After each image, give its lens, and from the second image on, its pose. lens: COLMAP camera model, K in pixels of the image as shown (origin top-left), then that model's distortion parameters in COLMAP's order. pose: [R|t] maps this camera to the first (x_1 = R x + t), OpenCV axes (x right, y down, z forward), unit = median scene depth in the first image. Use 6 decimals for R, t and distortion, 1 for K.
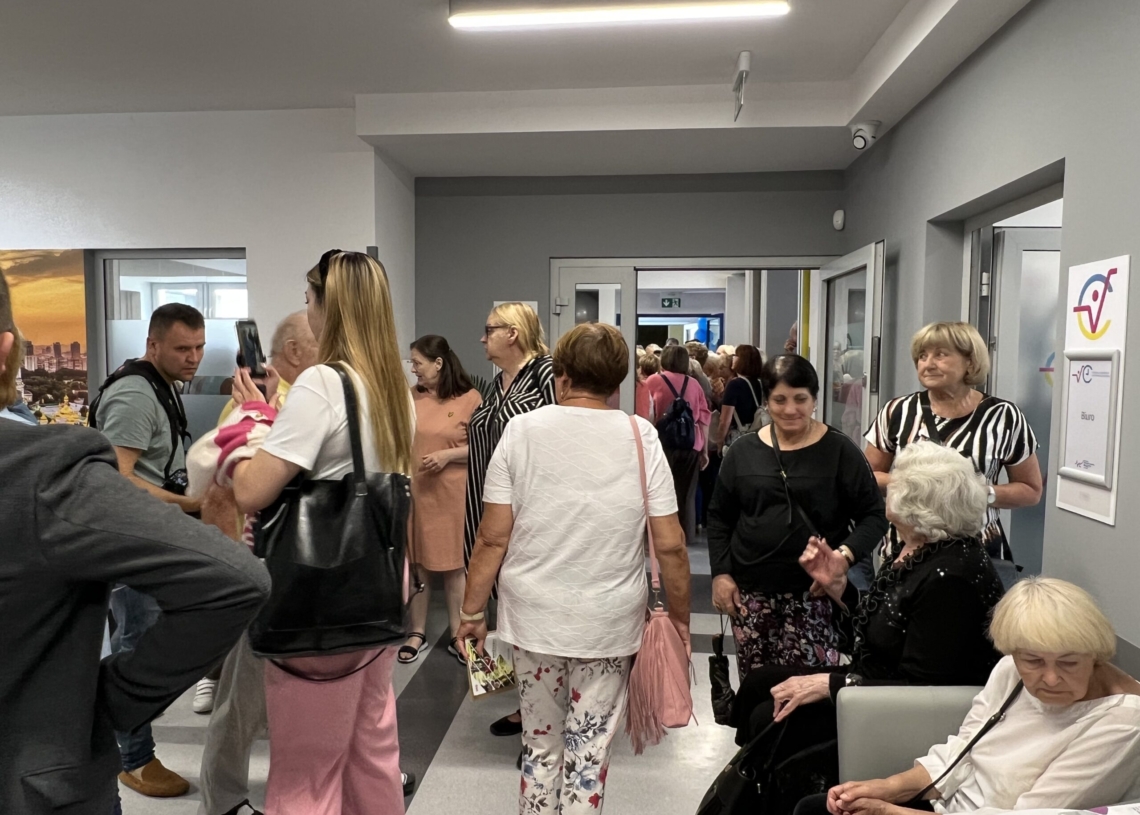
lens RADIAL K [[850.0, 0, 569.6], [0, 850.0, 405.8], [0, 0, 1]] dist [0.005151, 0.001366]
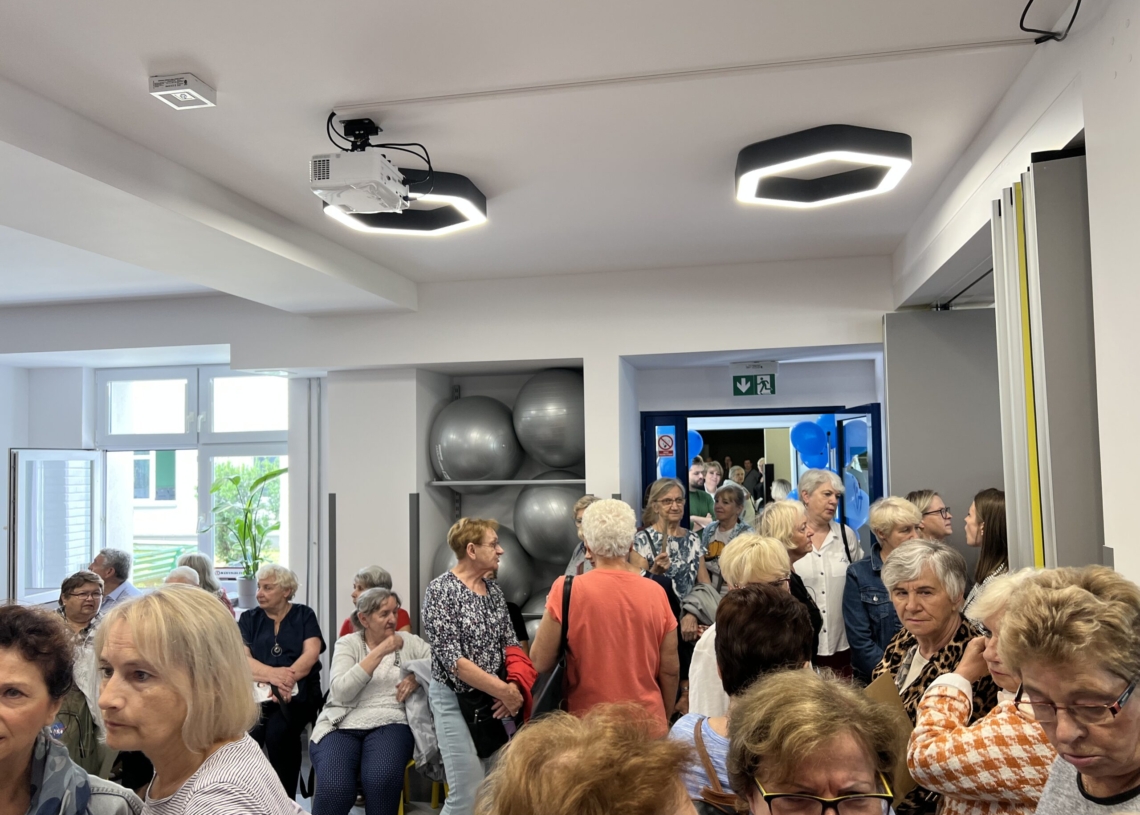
lens RADIAL K [[855.2, 0, 569.8], [0, 855.2, 404.4], [0, 0, 1]] dist [0.031707, -0.004136]
pose [[0.992739, -0.031594, -0.116063, 0.171969], [0.016857, 0.991910, -0.125819, -0.124946], [0.119099, 0.122949, 0.985241, 1.238002]]
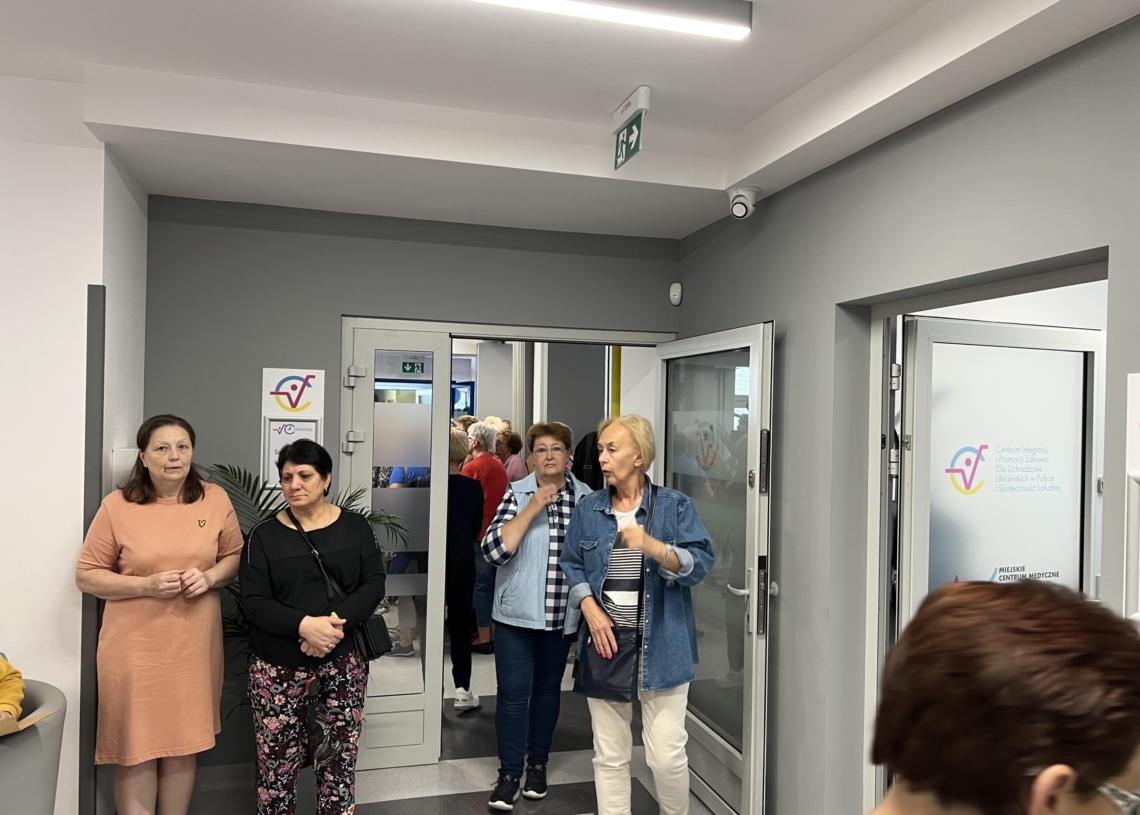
lens RADIAL K [[855.2, 0, 568.7], [0, 855.2, 414.9], [0, 0, 1]] dist [0.031707, -0.004136]
pose [[0.931269, 0.015262, 0.364011, -0.133196], [0.005802, 0.998374, -0.056701, -0.041527], [-0.364285, 0.054916, 0.929667, 0.219907]]
